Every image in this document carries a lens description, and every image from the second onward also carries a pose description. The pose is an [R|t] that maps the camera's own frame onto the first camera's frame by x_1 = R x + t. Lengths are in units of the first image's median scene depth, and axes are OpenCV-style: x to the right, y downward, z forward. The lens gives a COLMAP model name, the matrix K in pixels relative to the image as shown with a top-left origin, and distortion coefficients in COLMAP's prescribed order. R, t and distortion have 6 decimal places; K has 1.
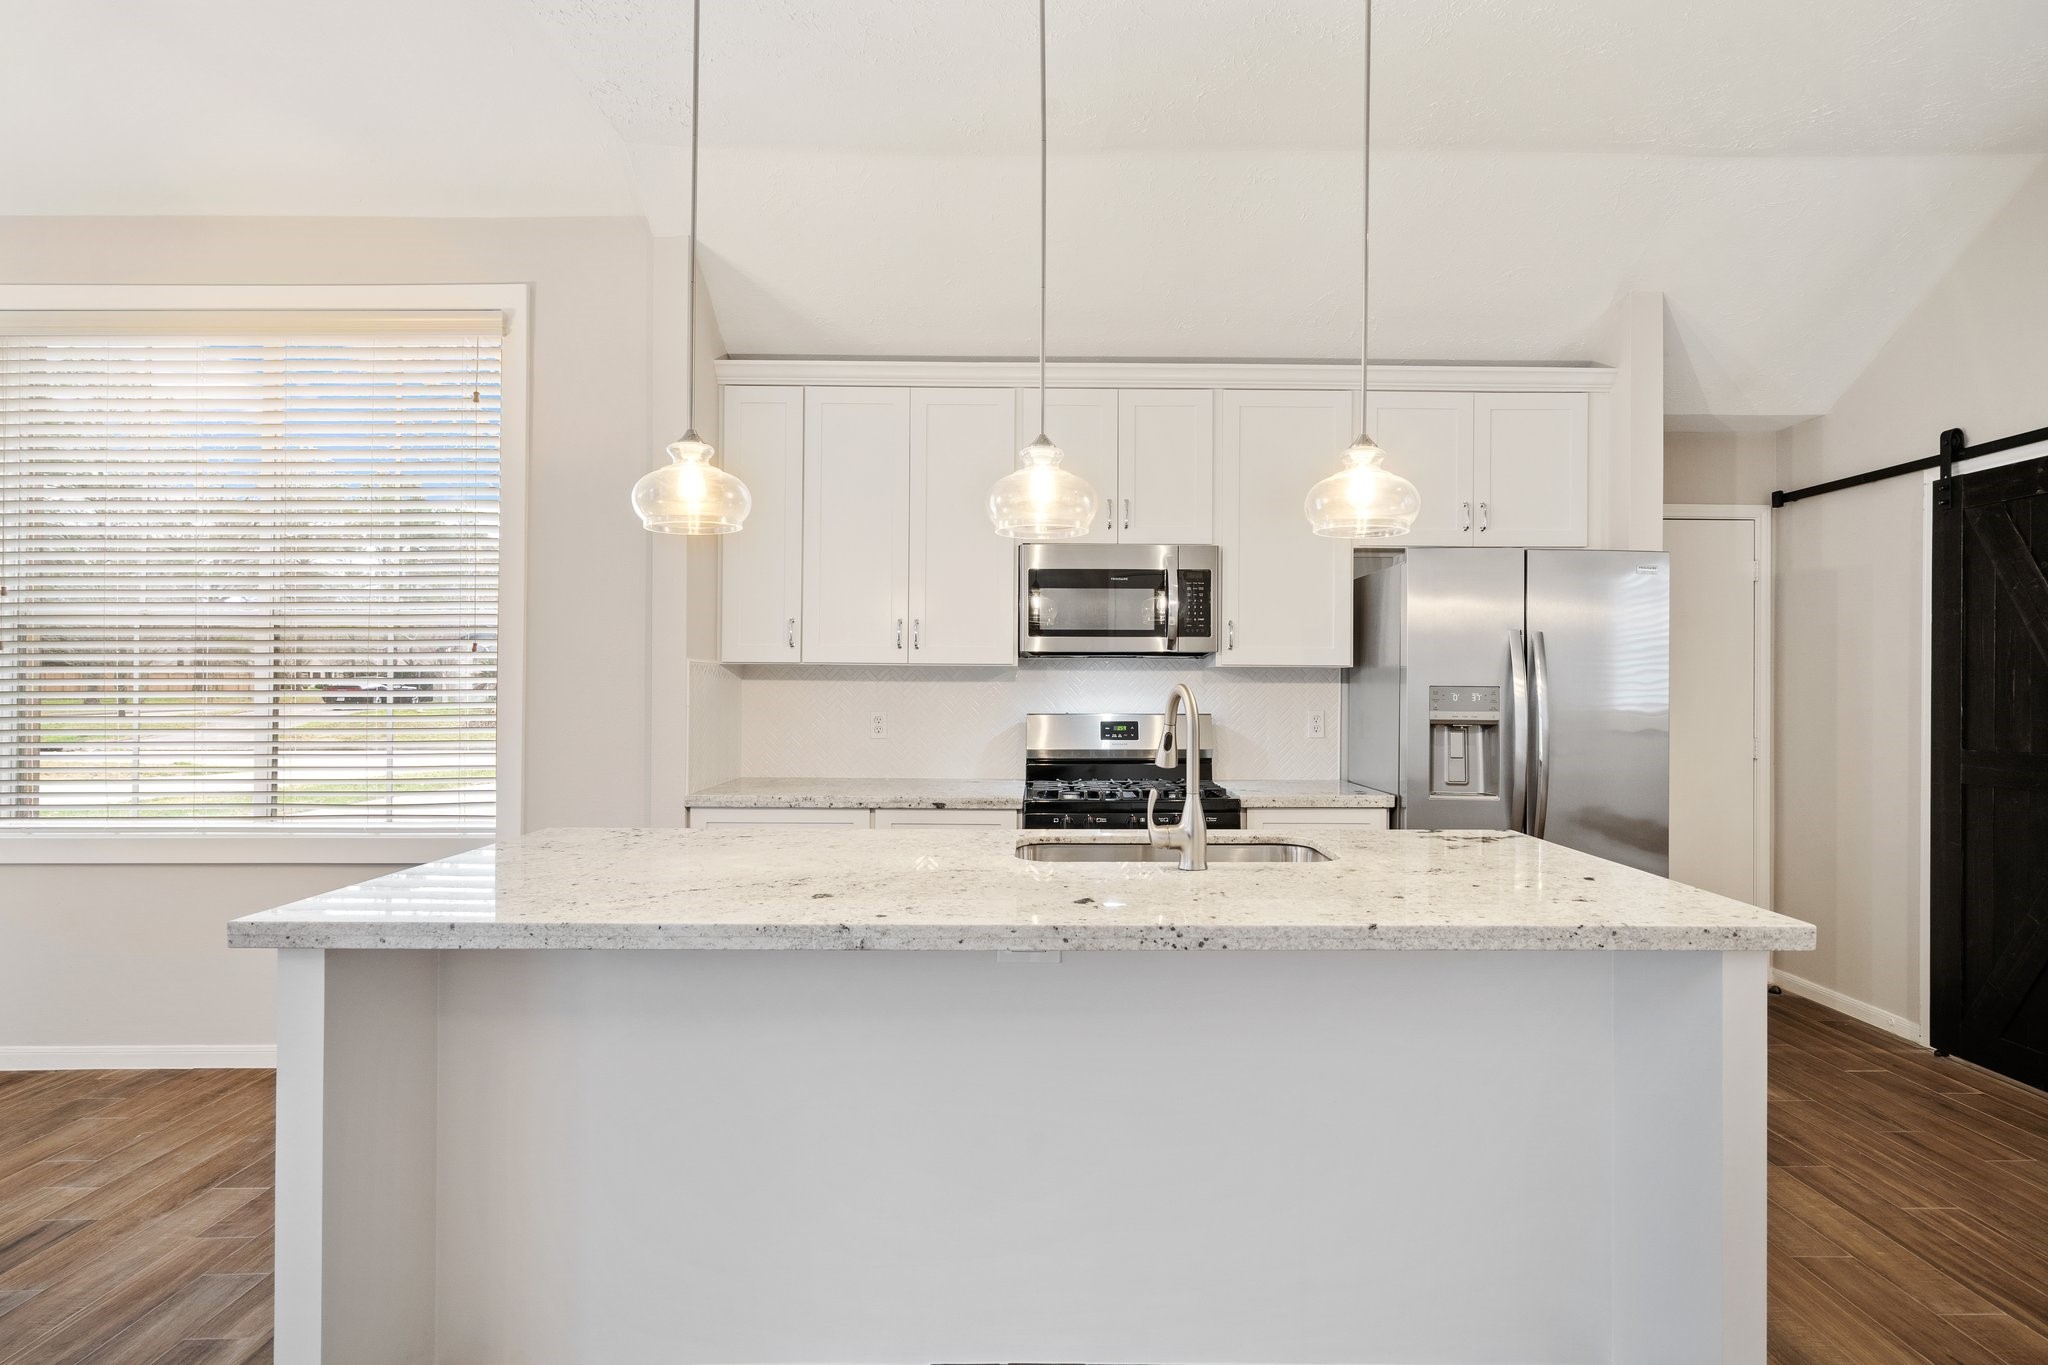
lens RADIAL K [[992.9, 0, 1035.2], [0, 992.9, 681.6], [0, 0, 1]] dist [0.002195, -0.000013]
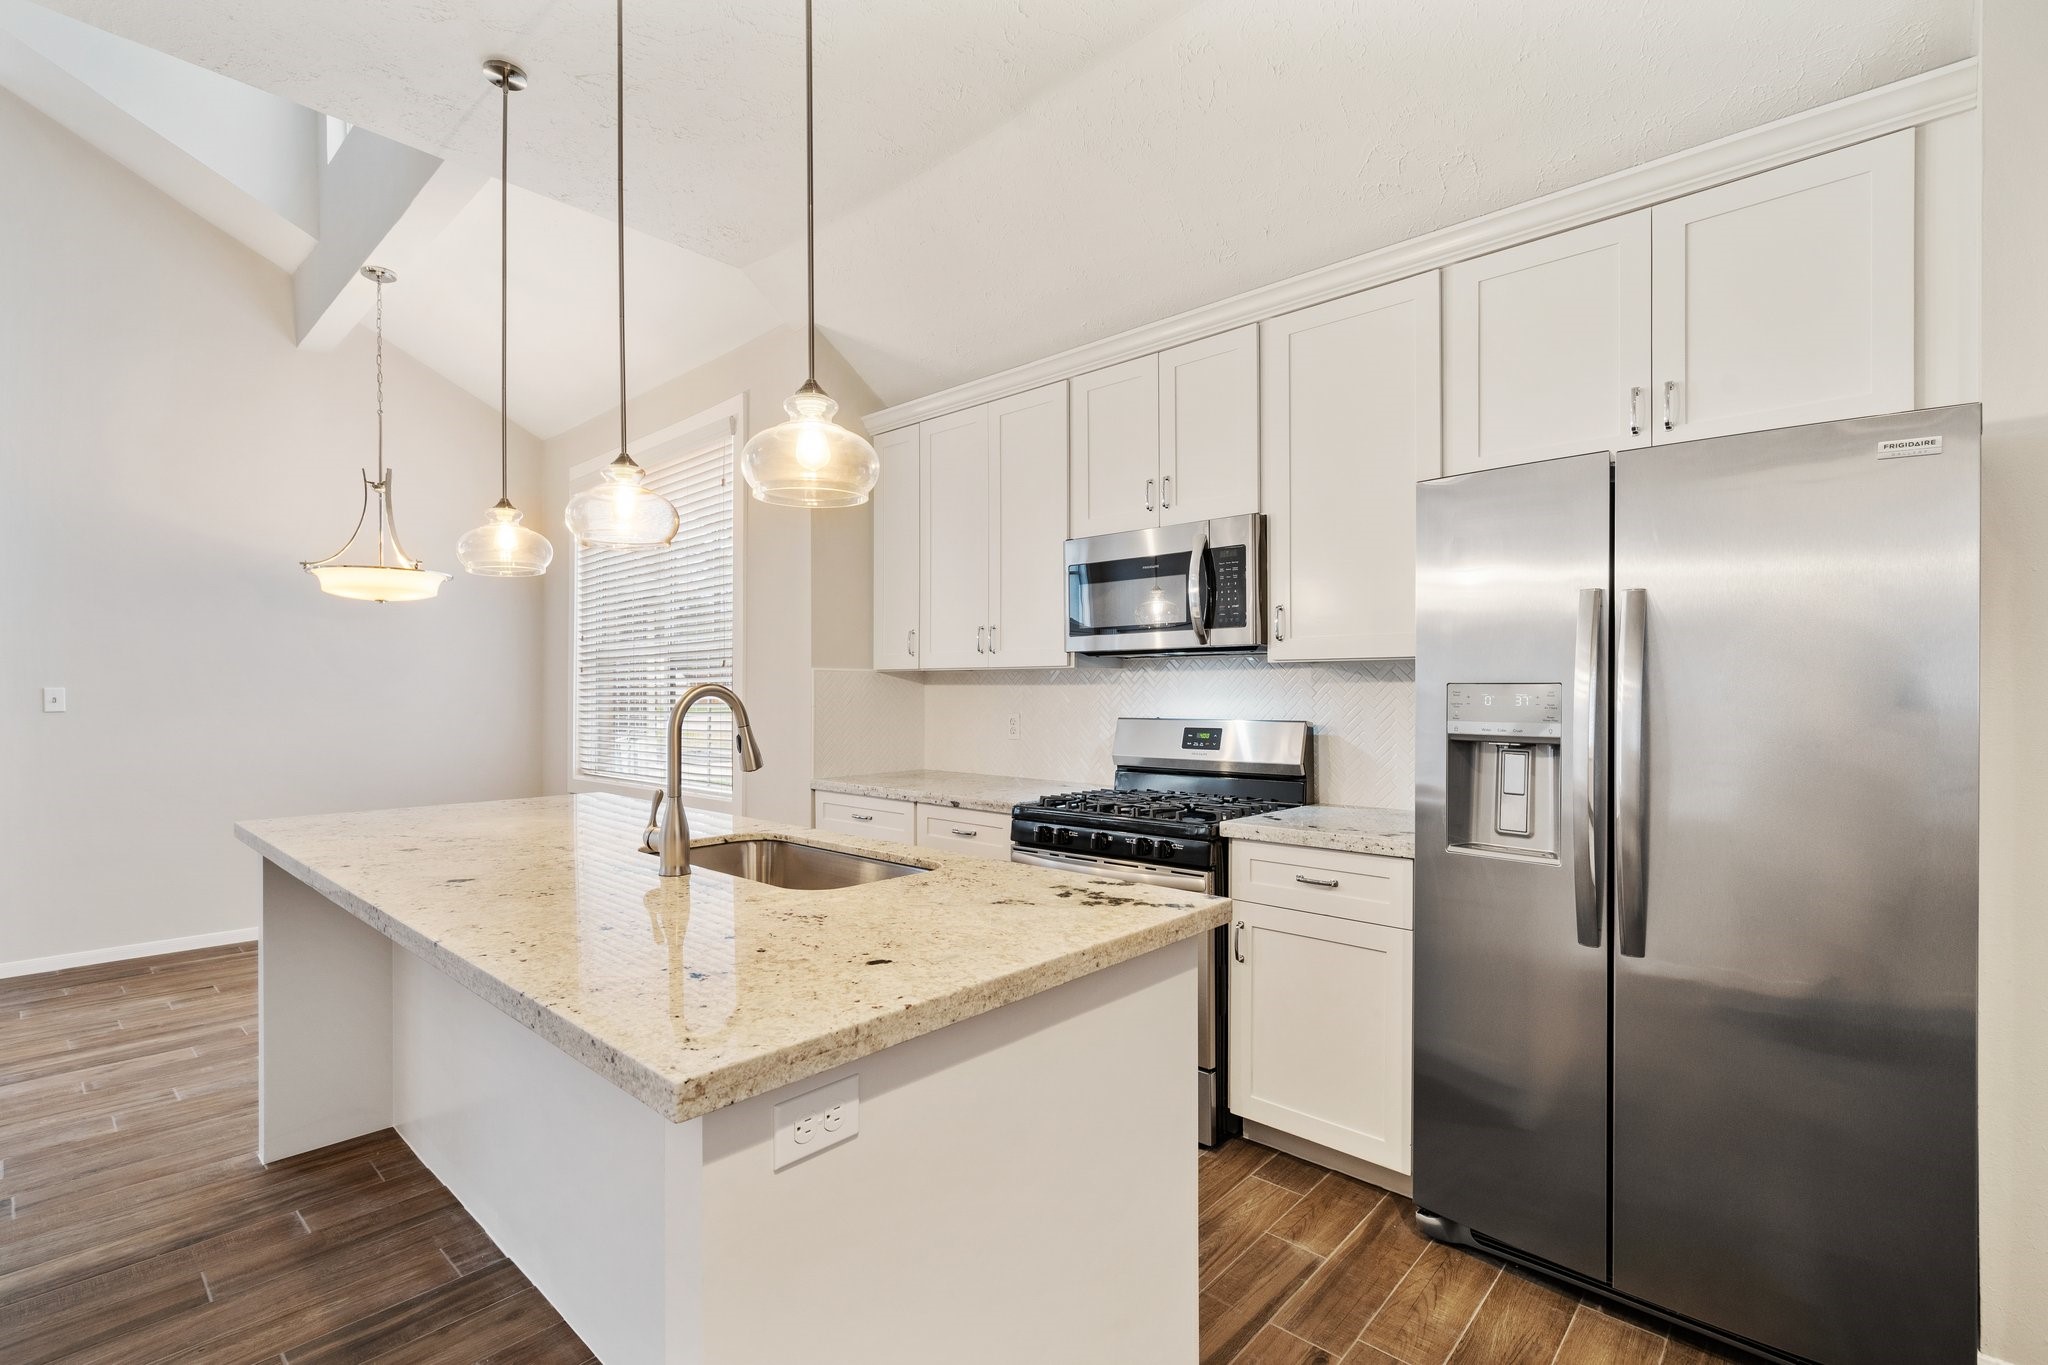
lens RADIAL K [[930.0, 0, 1025.1], [0, 930.0, 693.2], [0, 0, 1]] dist [0.002418, -0.000475]
pose [[0.721193, -0.004403, -0.692720, 0.580955], [0.011169, 0.999924, 0.005273, 0.003663], [0.692644, -0.011540, 0.721187, 0.322204]]
